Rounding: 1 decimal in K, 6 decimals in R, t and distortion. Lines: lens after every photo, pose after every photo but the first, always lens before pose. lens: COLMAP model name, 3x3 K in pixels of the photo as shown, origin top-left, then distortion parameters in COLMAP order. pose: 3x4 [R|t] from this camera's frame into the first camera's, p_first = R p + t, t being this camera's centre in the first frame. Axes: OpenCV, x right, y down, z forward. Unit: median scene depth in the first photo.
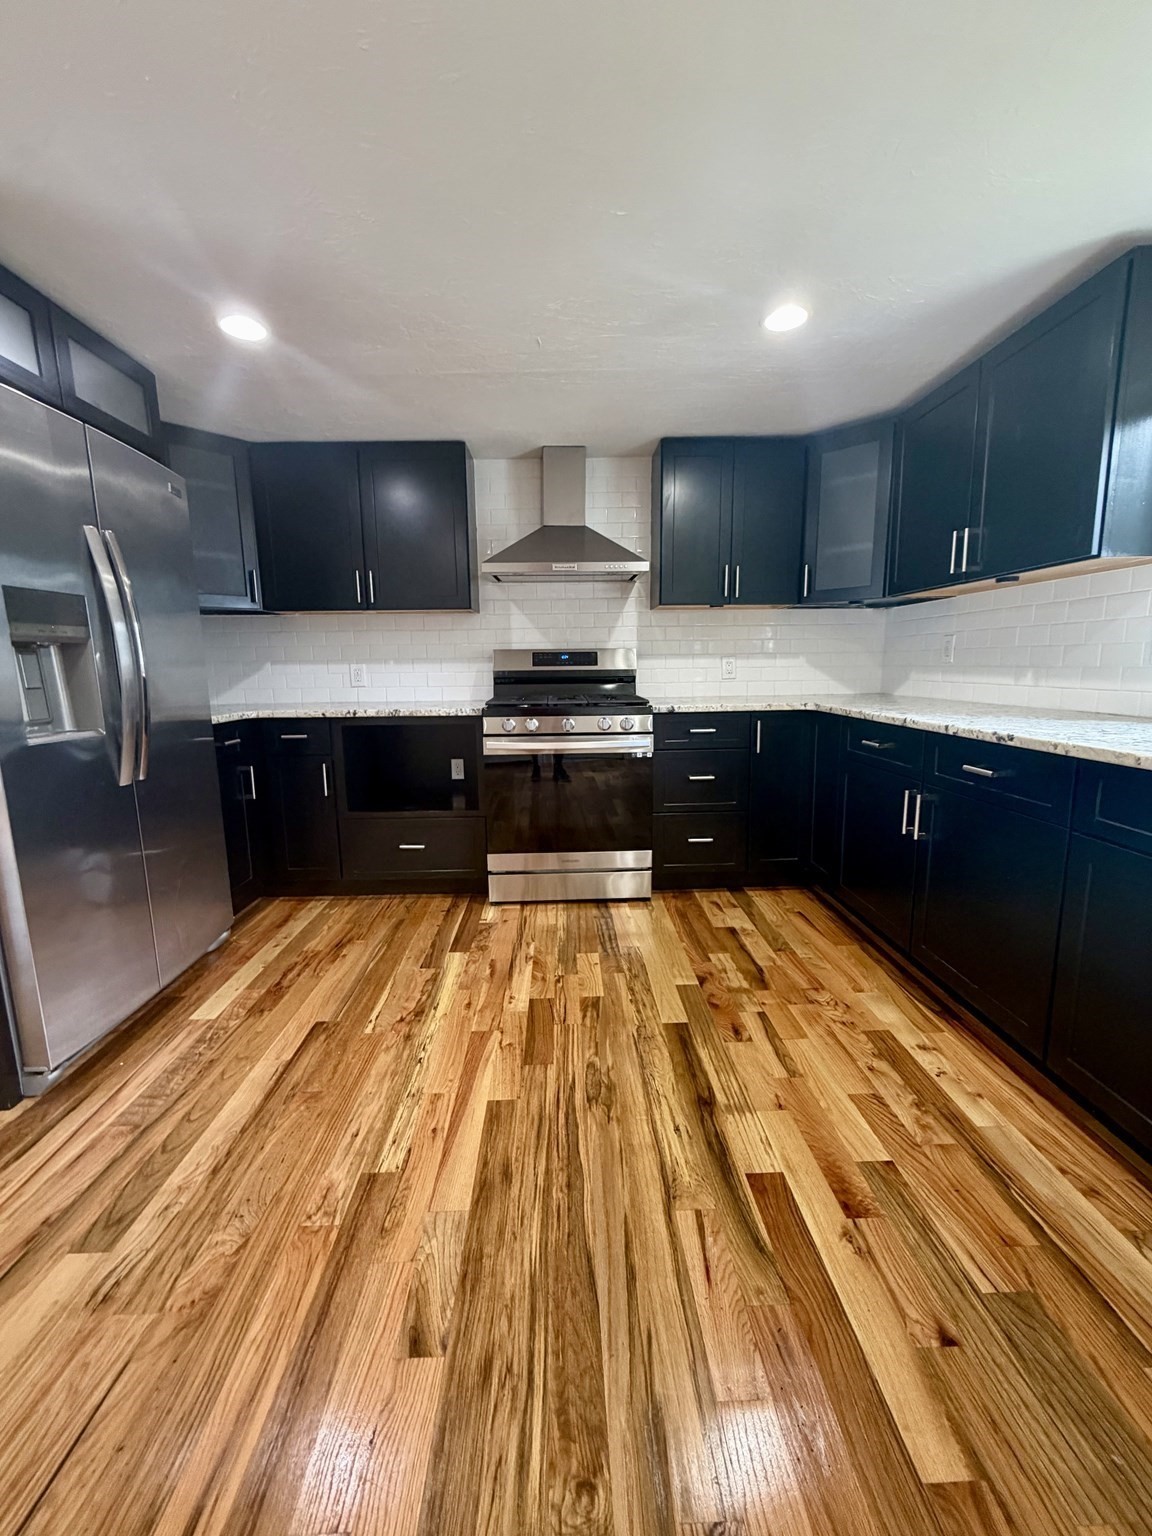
lens RADIAL K [[611.0, 0, 576.0], [0, 611.0, 768.0], [0, 0, 1]] dist [-0.000719, -0.000210]
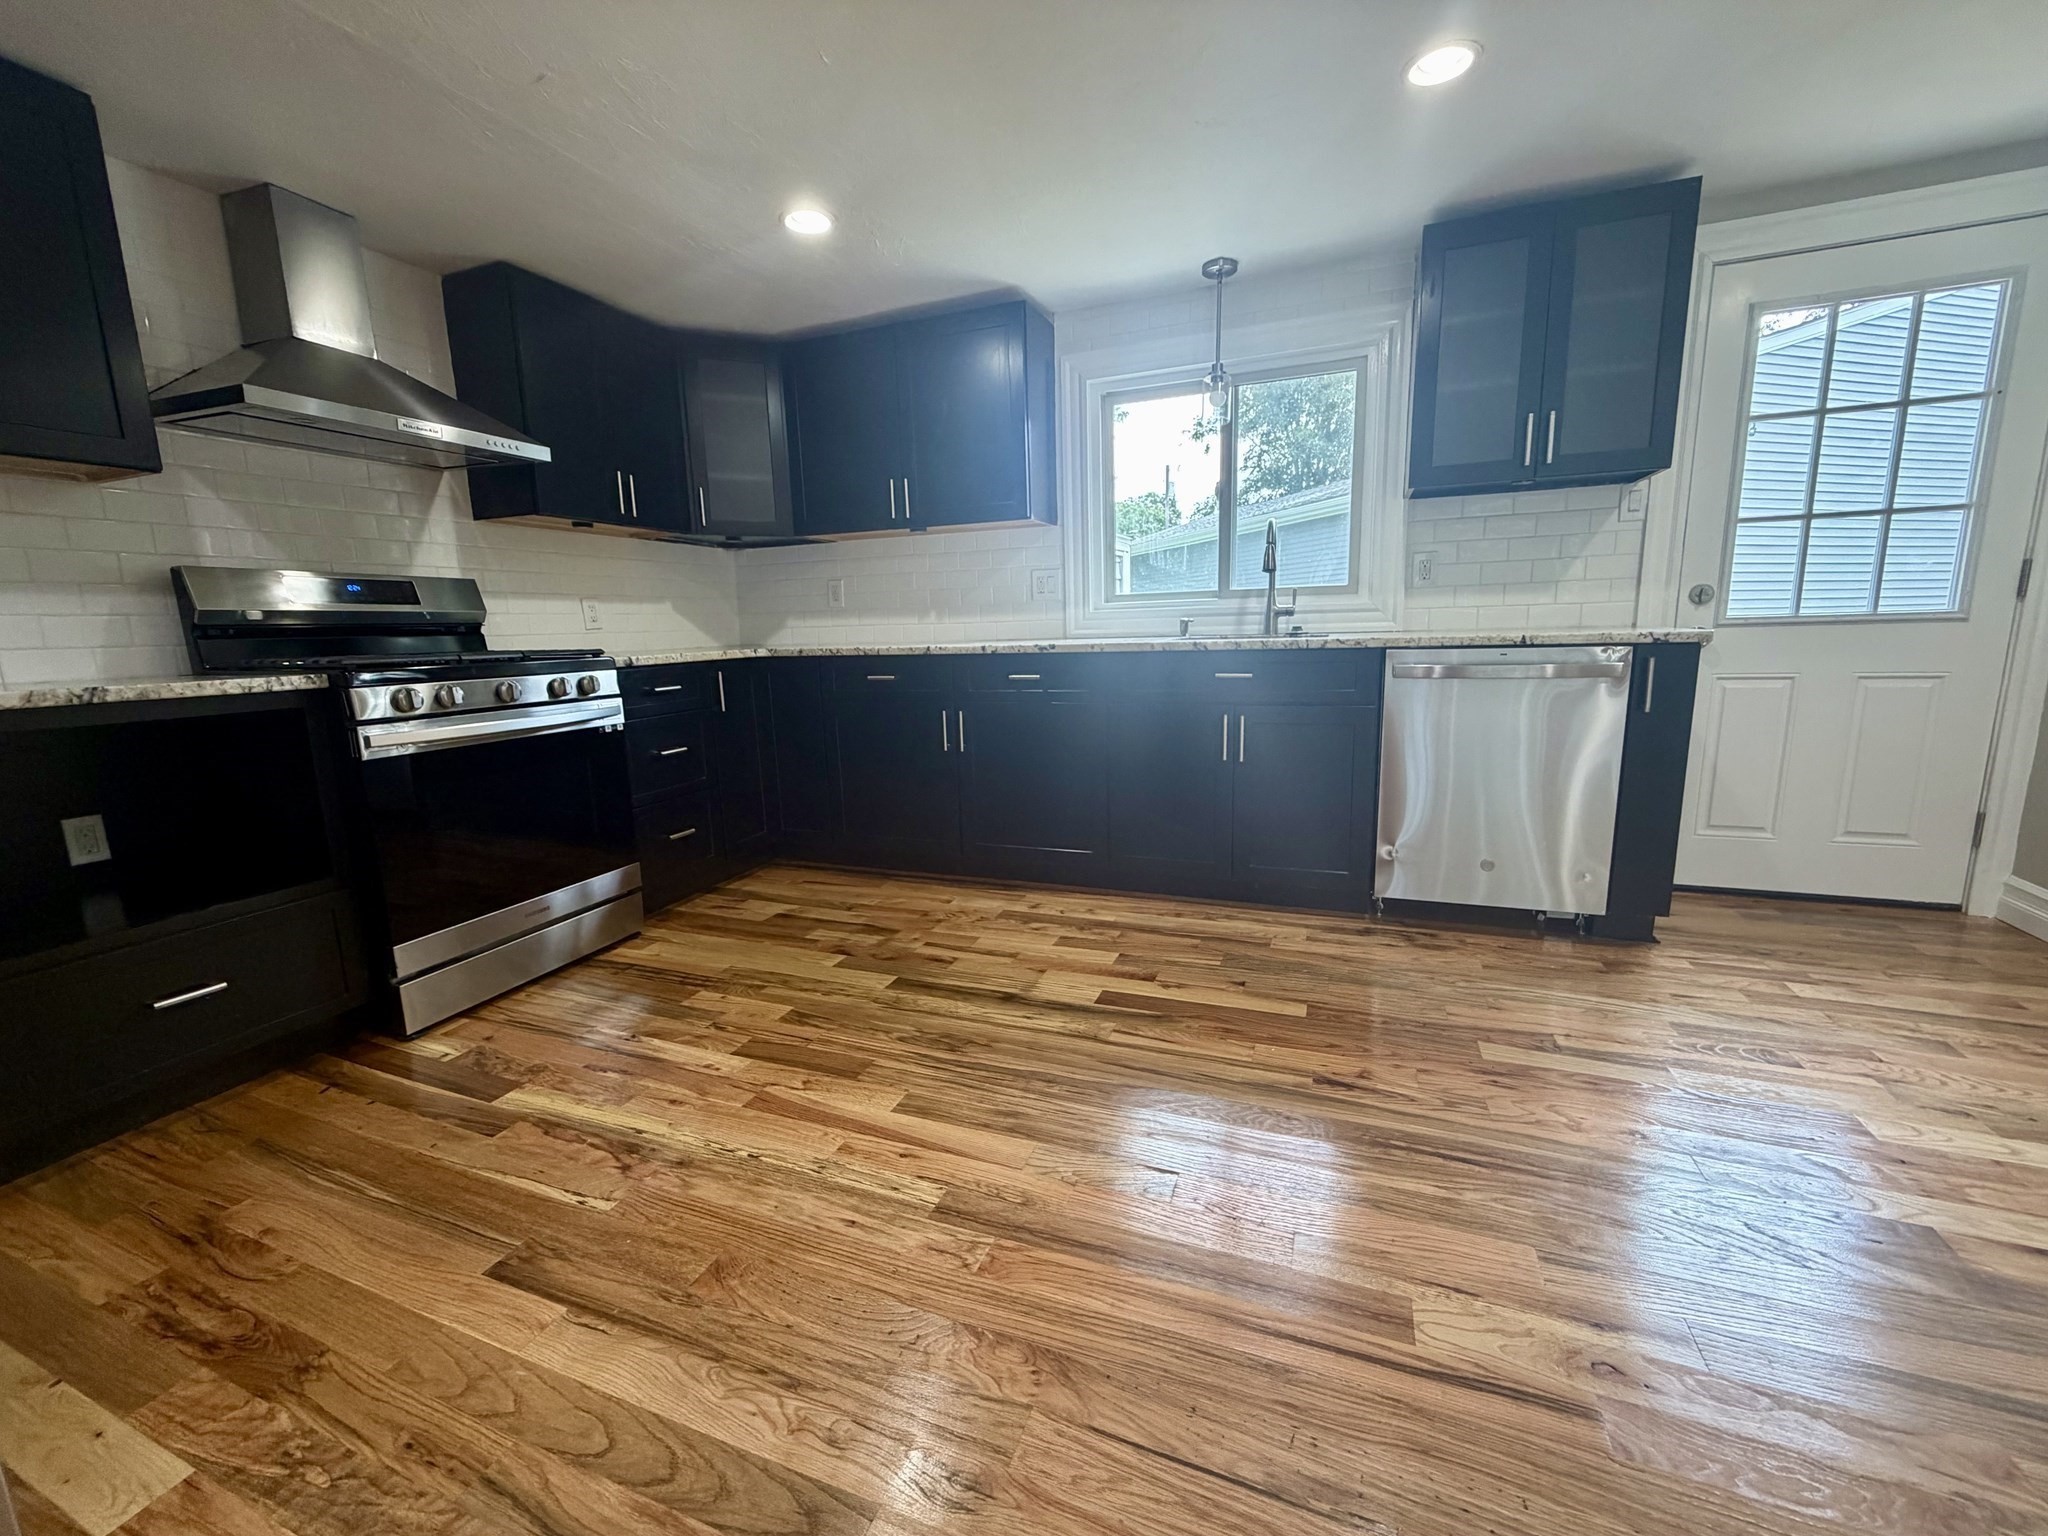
lens RADIAL K [[814.7, 0, 1024.0], [0, 814.7, 768.0], [0, 0, 1]] dist [-0.000719, -0.000210]
pose [[0.395328, -0.156191, 0.905163, -0.716936], [0.176175, 0.980035, 0.092167, 0.026277], [-0.901487, 0.123031, 0.414952, 0.253521]]
